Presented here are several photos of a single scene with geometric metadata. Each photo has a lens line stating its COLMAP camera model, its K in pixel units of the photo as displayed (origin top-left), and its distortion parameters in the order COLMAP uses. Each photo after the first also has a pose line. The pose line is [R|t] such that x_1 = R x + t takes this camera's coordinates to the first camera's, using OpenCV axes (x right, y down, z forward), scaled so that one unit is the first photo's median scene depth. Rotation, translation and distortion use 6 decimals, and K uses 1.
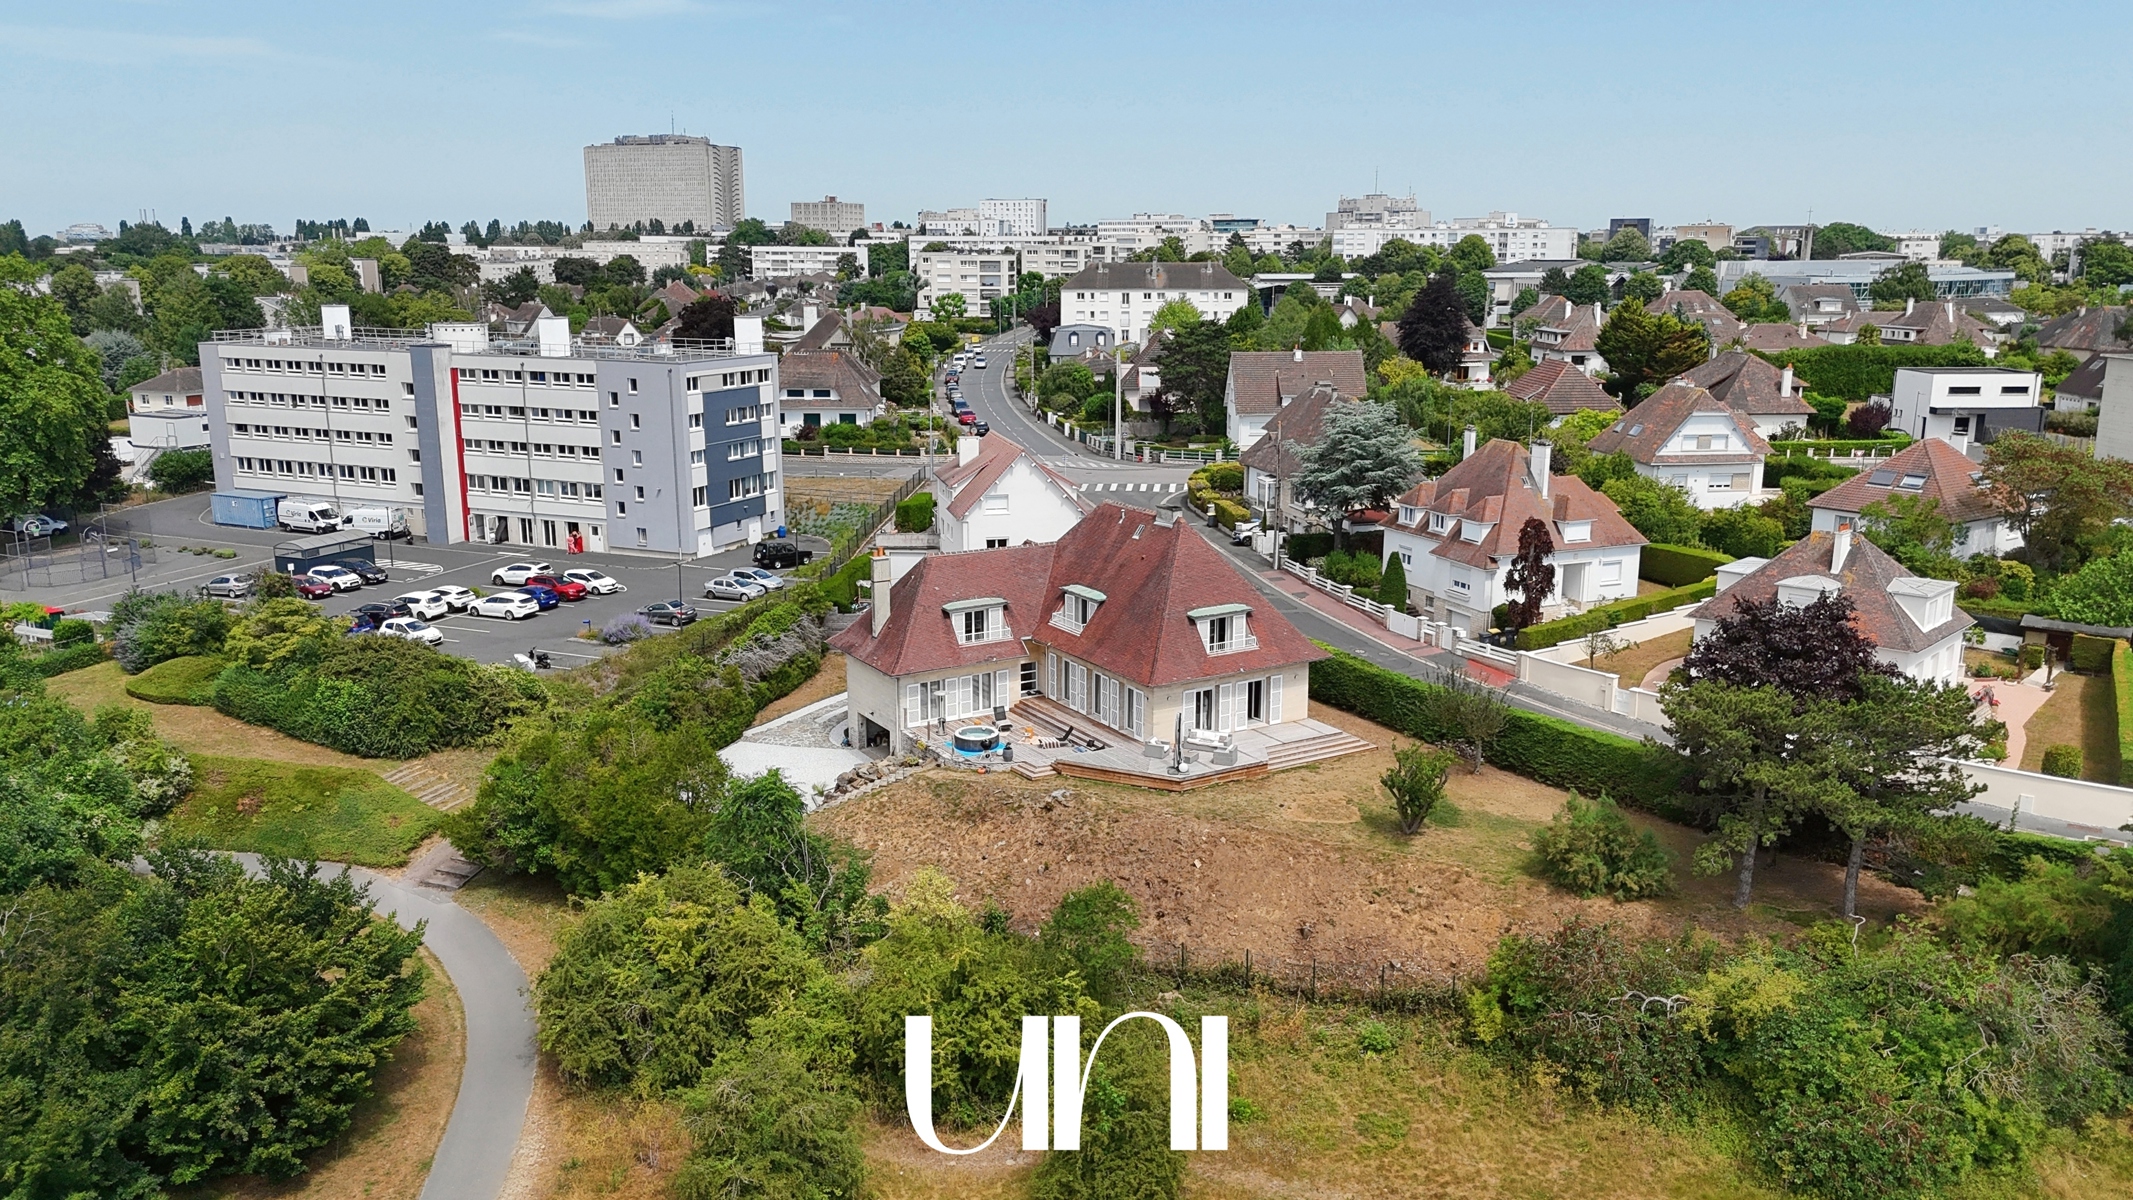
lens RADIAL K [[1524.9, 0, 1066.6], [0, 1524.9, 594.5], [0, 0, 1]] dist [0.057013, -0.042228]
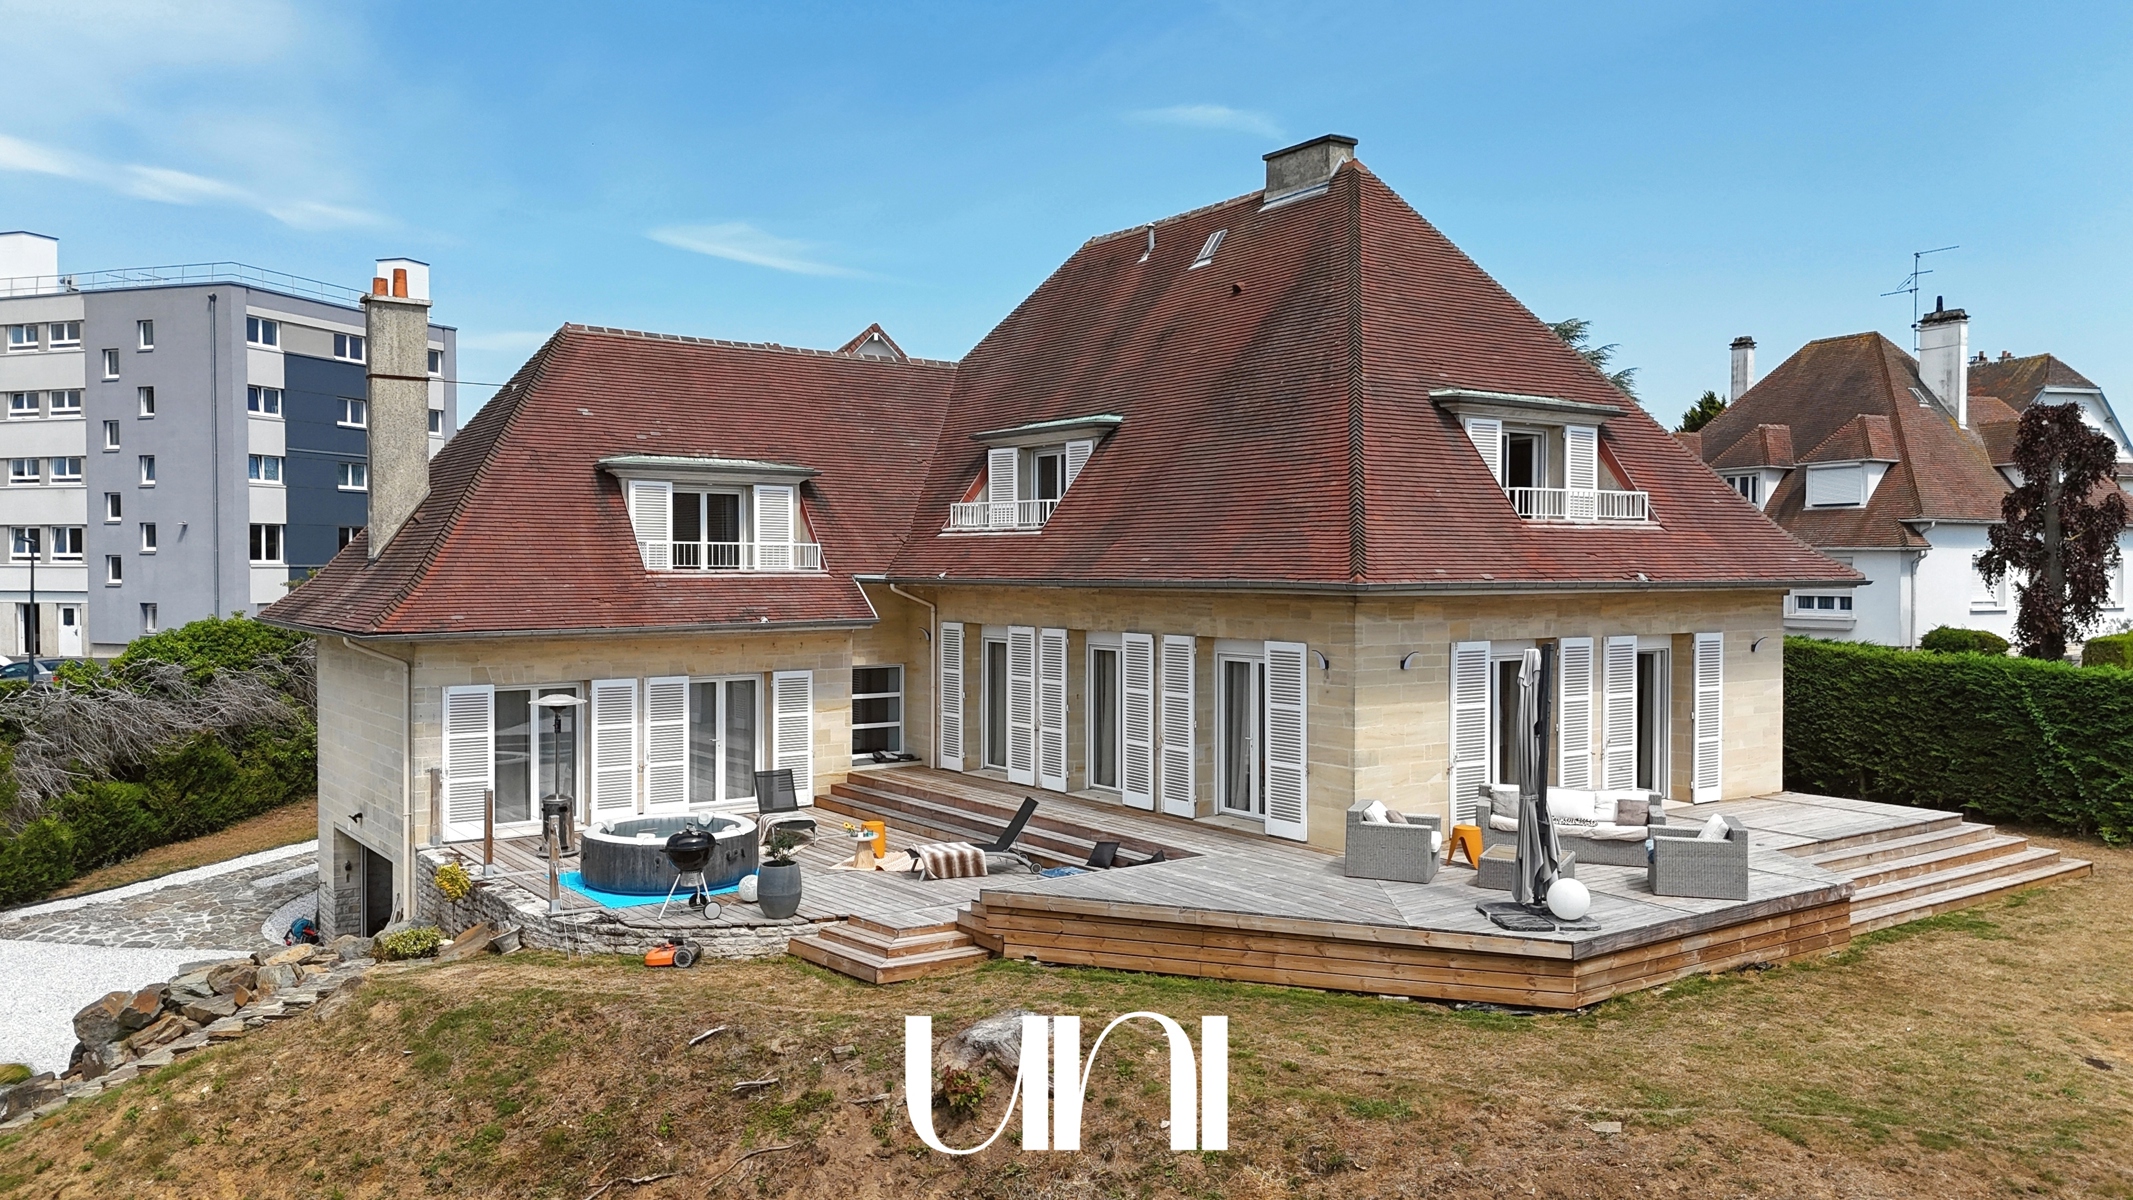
lens RADIAL K [[1524.9, 0, 1072.5], [0, 1524.9, 604.8], [0, 0, 1]] dist [0.057013, -0.042228]
pose [[0.996084, 0.000930, 0.088409, -0.012245], [0.016312, 0.980845, -0.194108, 0.099112], [-0.086896, 0.194790, 0.976988, 0.681931]]
